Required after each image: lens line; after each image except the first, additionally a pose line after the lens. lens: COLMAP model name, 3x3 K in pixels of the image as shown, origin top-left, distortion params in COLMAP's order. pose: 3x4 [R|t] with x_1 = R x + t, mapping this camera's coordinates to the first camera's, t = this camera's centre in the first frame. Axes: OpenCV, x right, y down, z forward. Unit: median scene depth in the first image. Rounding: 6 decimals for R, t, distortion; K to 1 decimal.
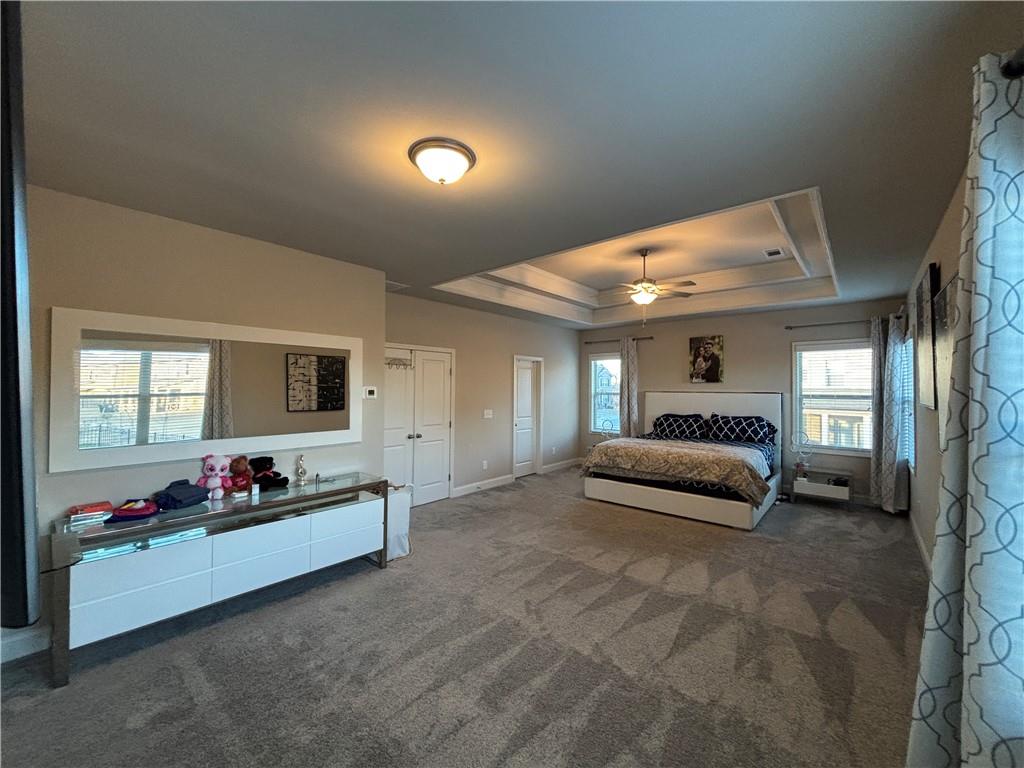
lens RADIAL K [[411.2, 0, 512.2], [0, 411.2, 385.7], [0, 0, 1]] dist [0.011946, -0.001045]
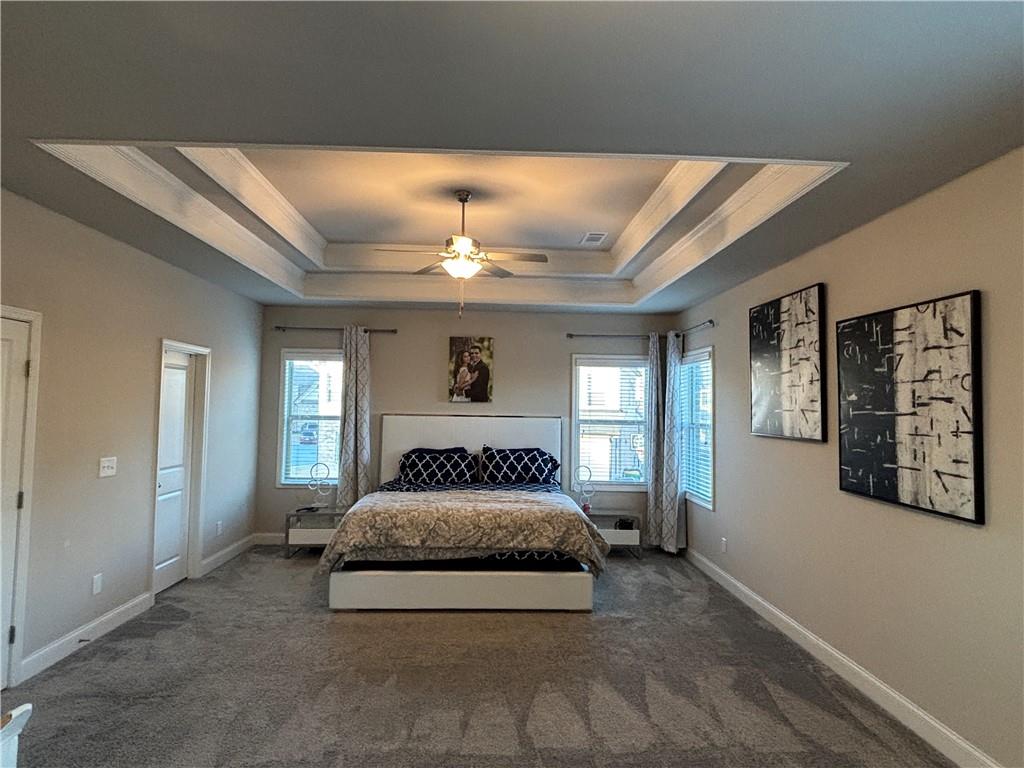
lens RADIAL K [[594.2, 0, 509.5], [0, 594.2, 378.9], [0, 0, 1]] dist [0.023677, -0.012820]
pose [[0.738295, 0.041374, 0.673207, -0.189309], [-0.017710, 0.998962, -0.041973, -0.006591], [-0.674245, 0.019066, 0.738262, 0.238746]]
